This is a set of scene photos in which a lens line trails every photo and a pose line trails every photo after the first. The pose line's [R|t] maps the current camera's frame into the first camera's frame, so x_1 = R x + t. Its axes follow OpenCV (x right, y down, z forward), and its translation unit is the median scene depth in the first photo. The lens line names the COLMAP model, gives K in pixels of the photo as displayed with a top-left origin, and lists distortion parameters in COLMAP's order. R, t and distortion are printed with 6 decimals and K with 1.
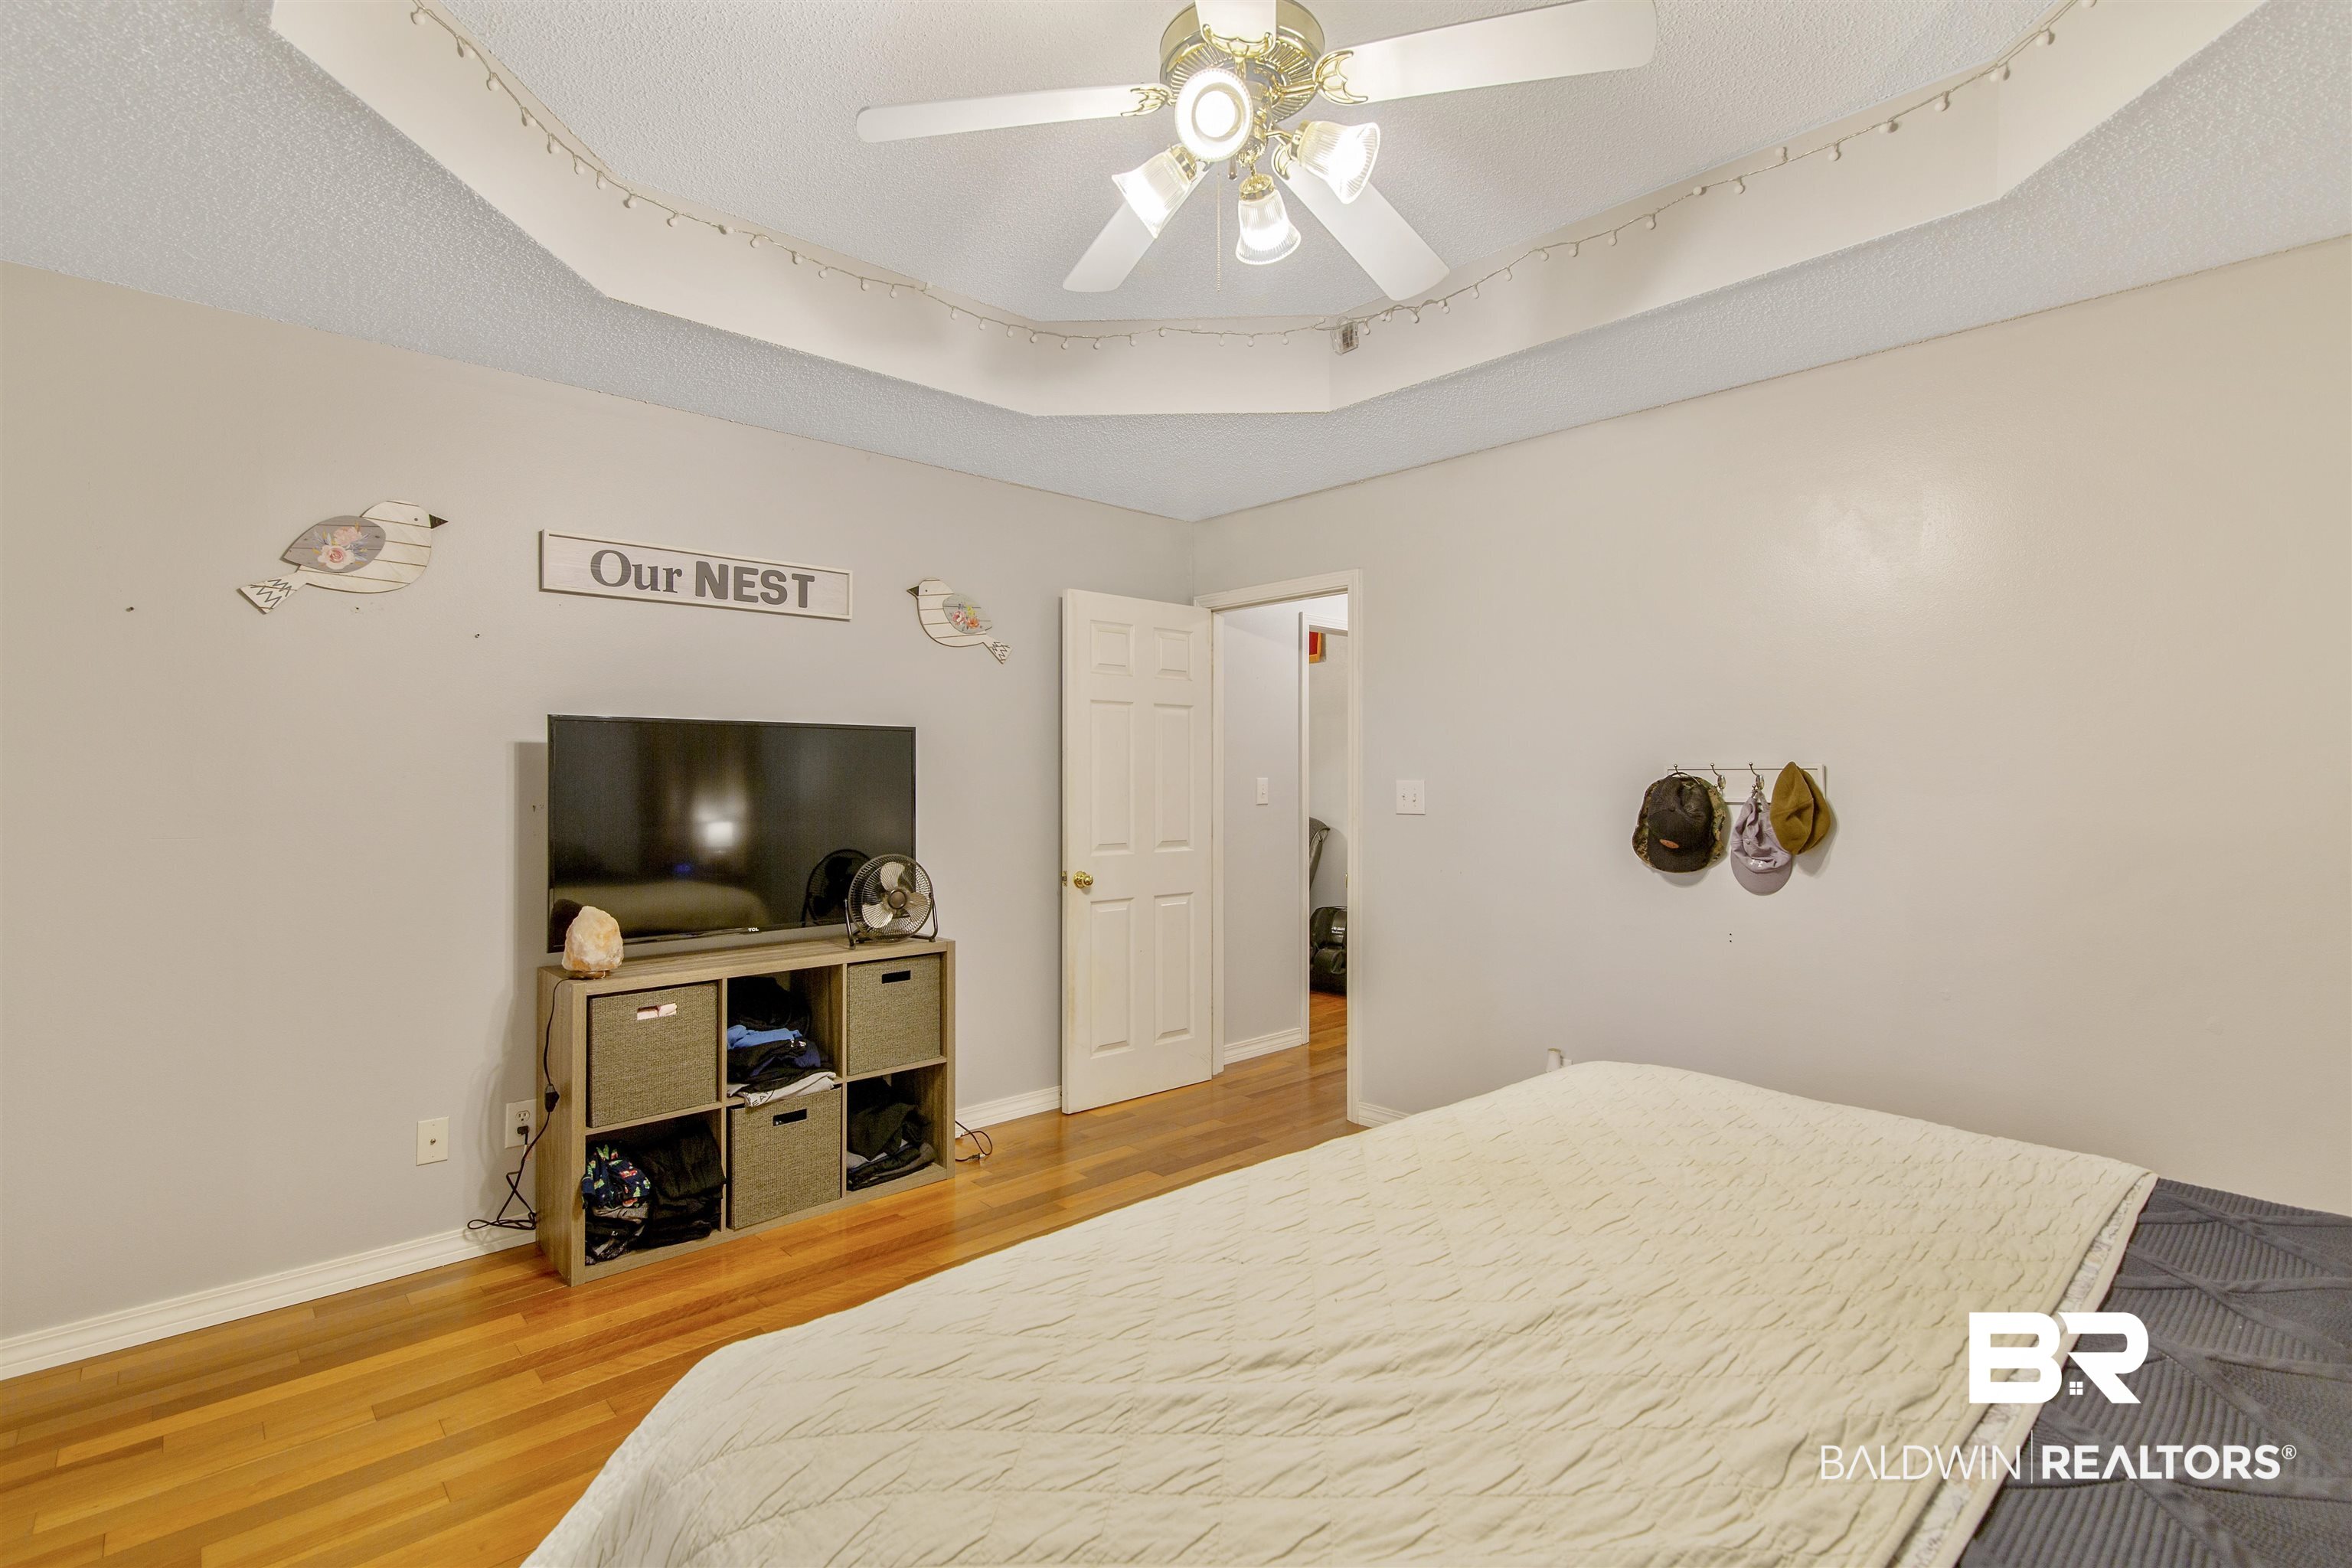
lens RADIAL K [[1081.6, 0, 1179.6], [0, 1081.6, 777.3], [0, 0, 1]] dist [0.001823, 0.000206]
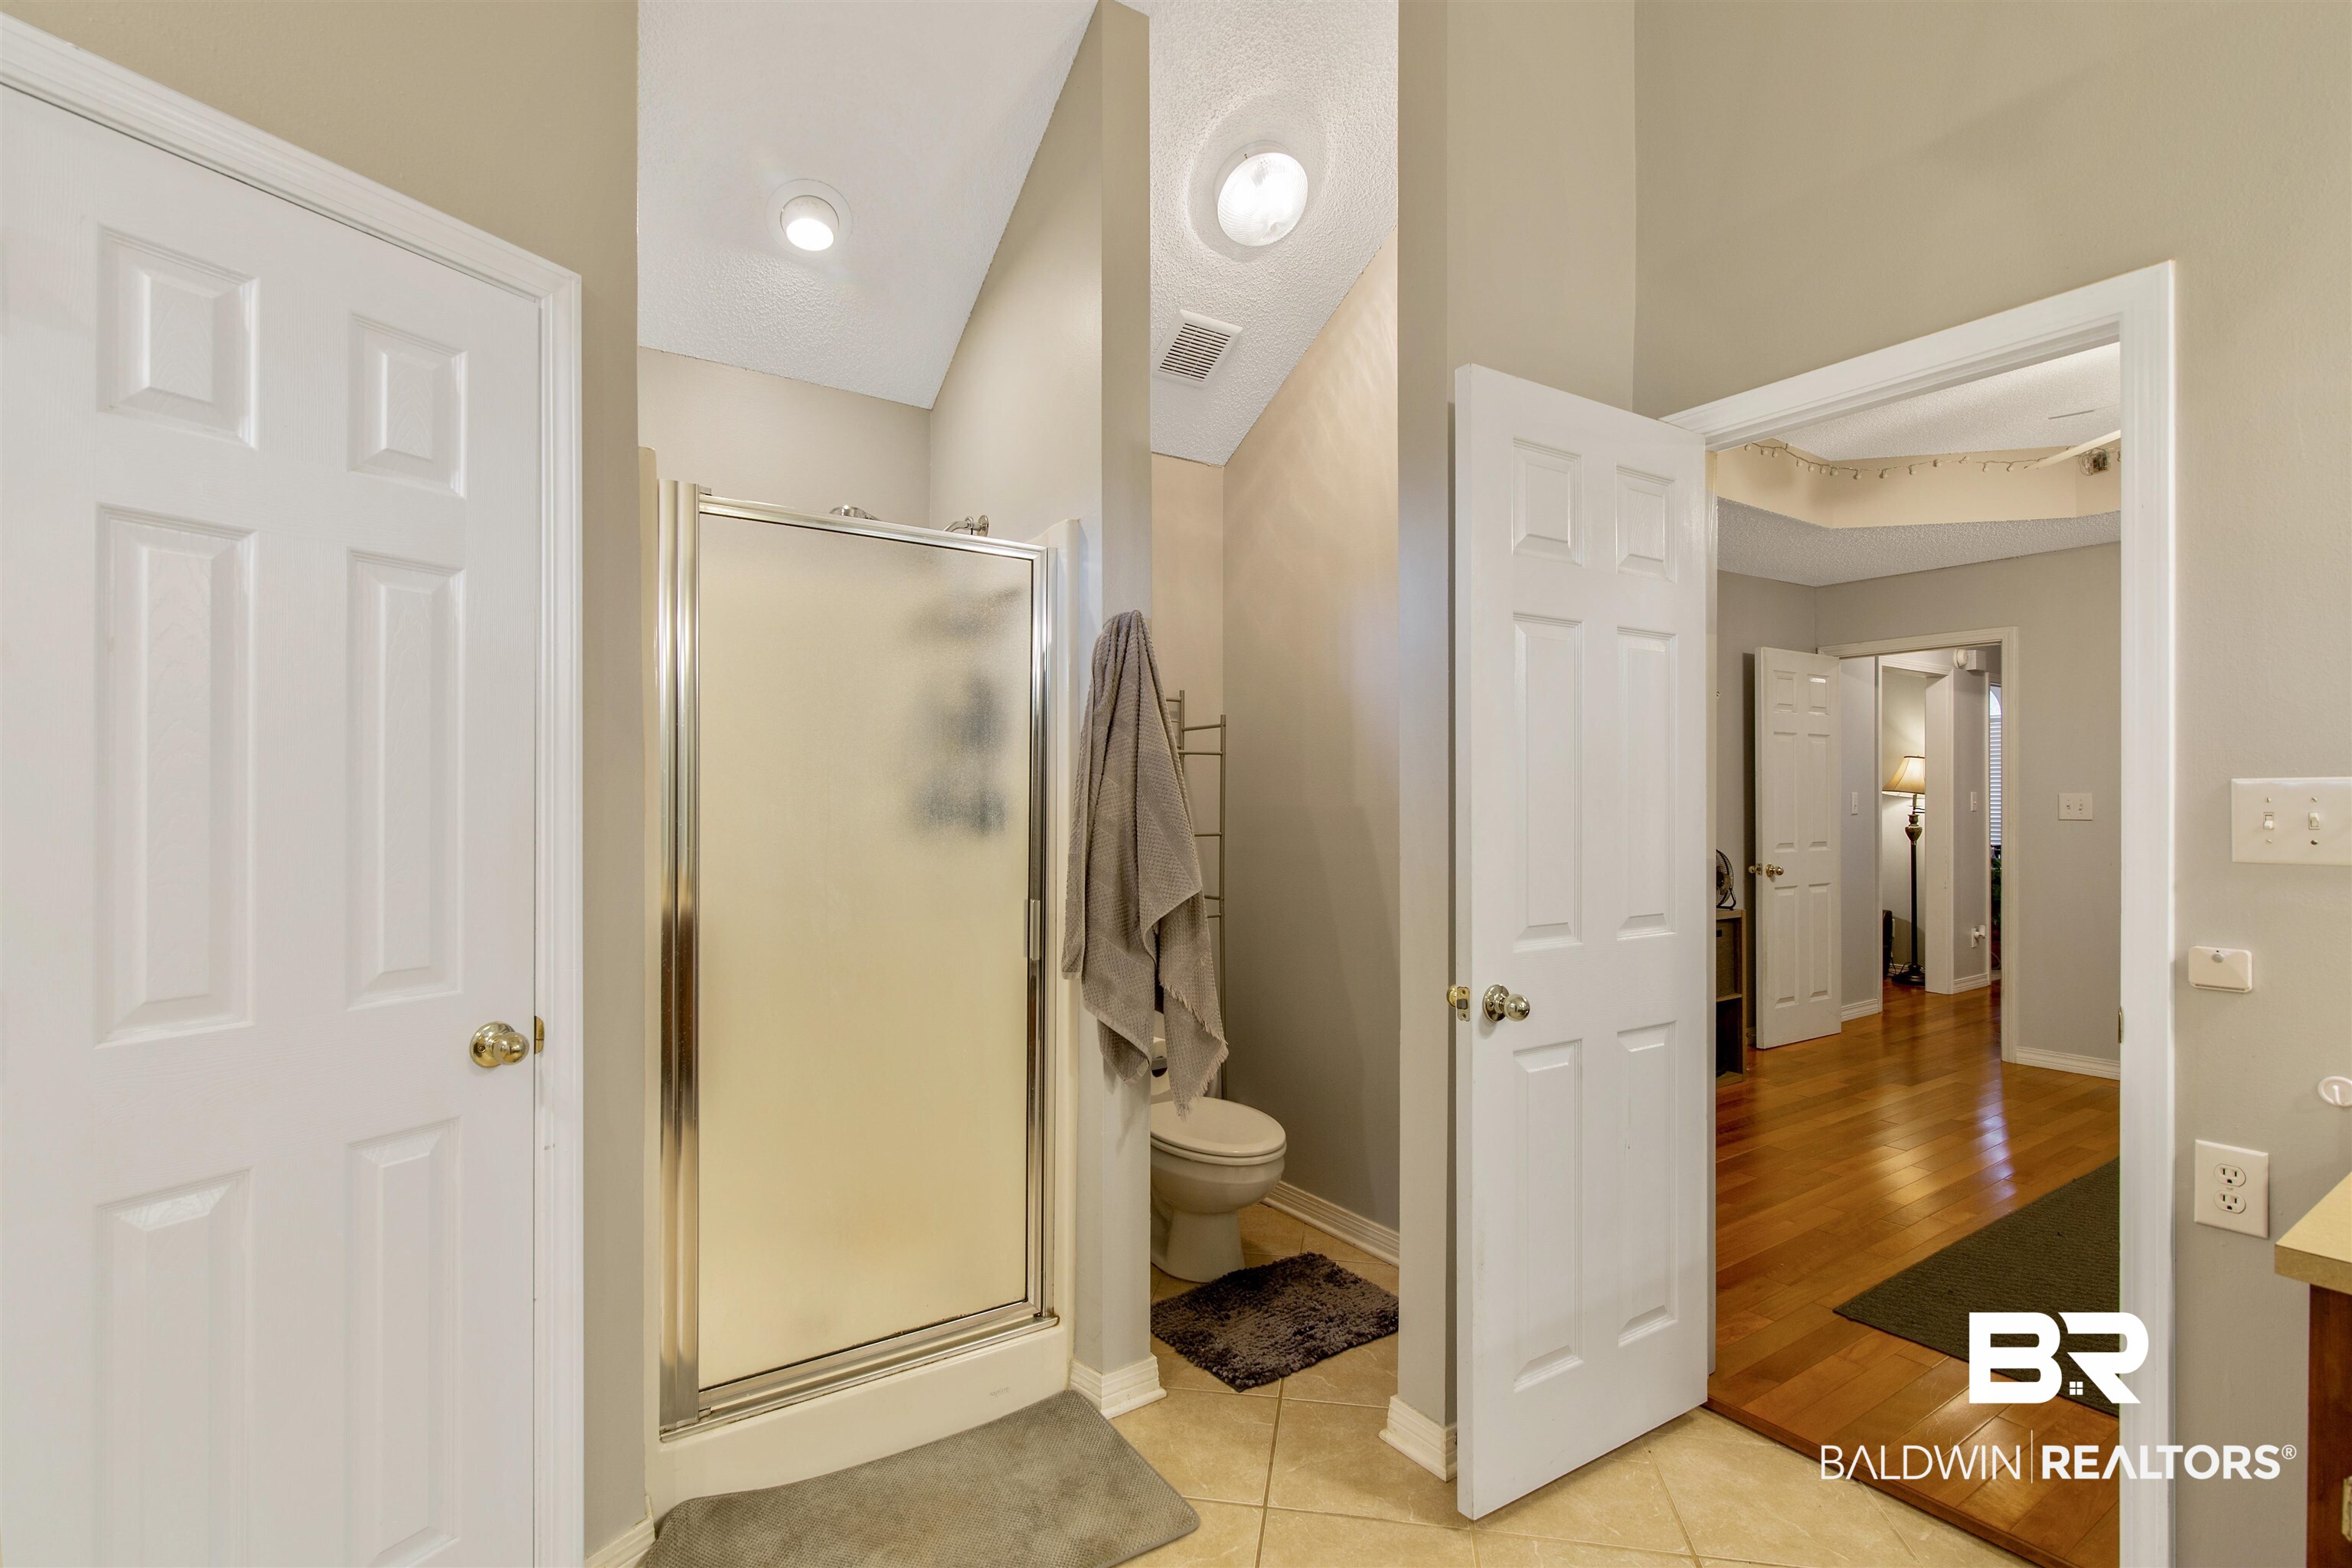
lens RADIAL K [[1081.6, 0, 1172.6], [0, 1081.6, 798.7], [0, 0, 1]] dist [0.001823, 0.000206]
pose [[0.988699, -0.002562, -0.149894, -0.605549], [0.003085, 0.999990, 0.003258, 0.001939], [0.149884, -0.003684, 0.988697, -0.389819]]
